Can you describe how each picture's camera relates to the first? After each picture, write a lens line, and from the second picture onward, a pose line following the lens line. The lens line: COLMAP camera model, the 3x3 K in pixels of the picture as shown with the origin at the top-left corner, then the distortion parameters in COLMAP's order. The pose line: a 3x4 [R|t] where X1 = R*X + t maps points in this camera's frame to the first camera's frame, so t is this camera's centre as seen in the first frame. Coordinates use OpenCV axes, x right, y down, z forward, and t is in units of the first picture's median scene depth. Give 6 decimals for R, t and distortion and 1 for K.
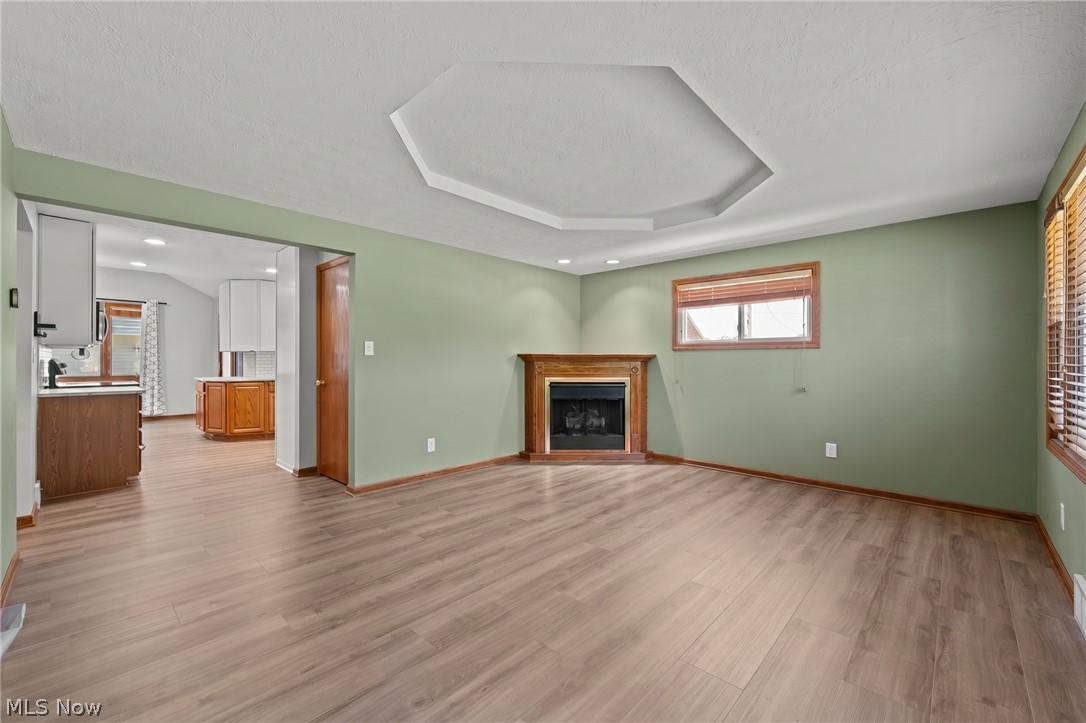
lens RADIAL K [[437.8, 0, 547.1], [0, 437.8, 363.4], [0, 0, 1]] dist [0.004711, -0.000147]
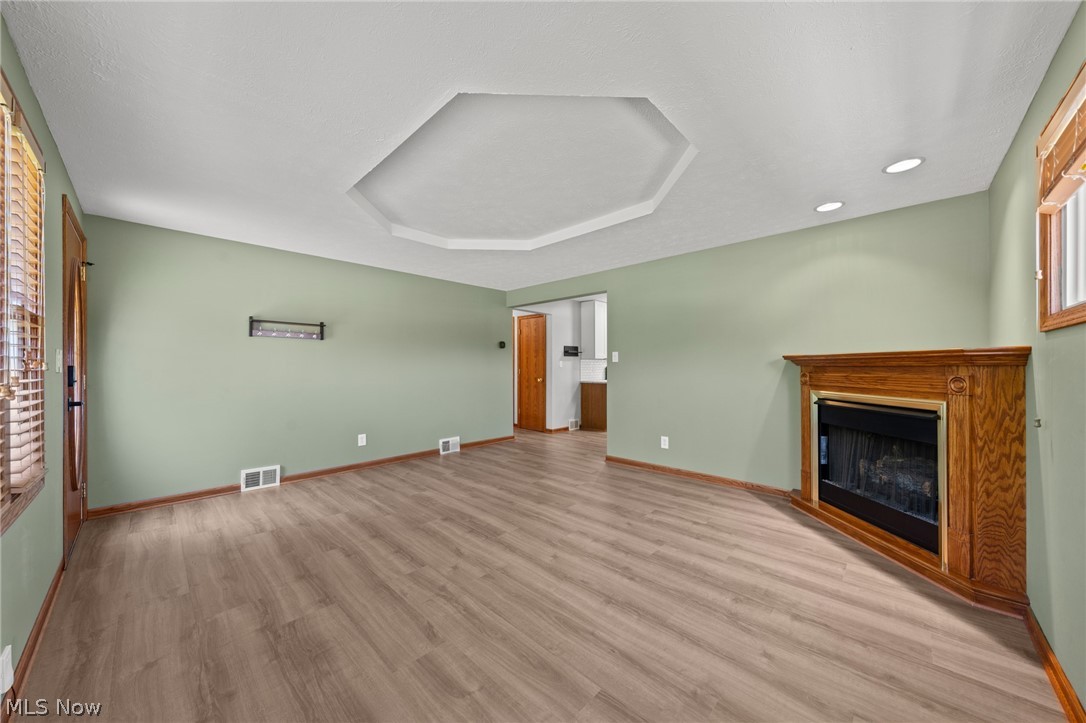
lens RADIAL K [[384.4, 0, 551.5], [0, 384.4, 366.7], [0, 0, 1]] dist [-0.002479, -0.000134]
pose [[-0.002574, -0.003851, -0.999989, 0.787178], [-0.005034, 0.999980, -0.003838, 0.001316], [0.999984, 0.005024, -0.002593, 0.803616]]
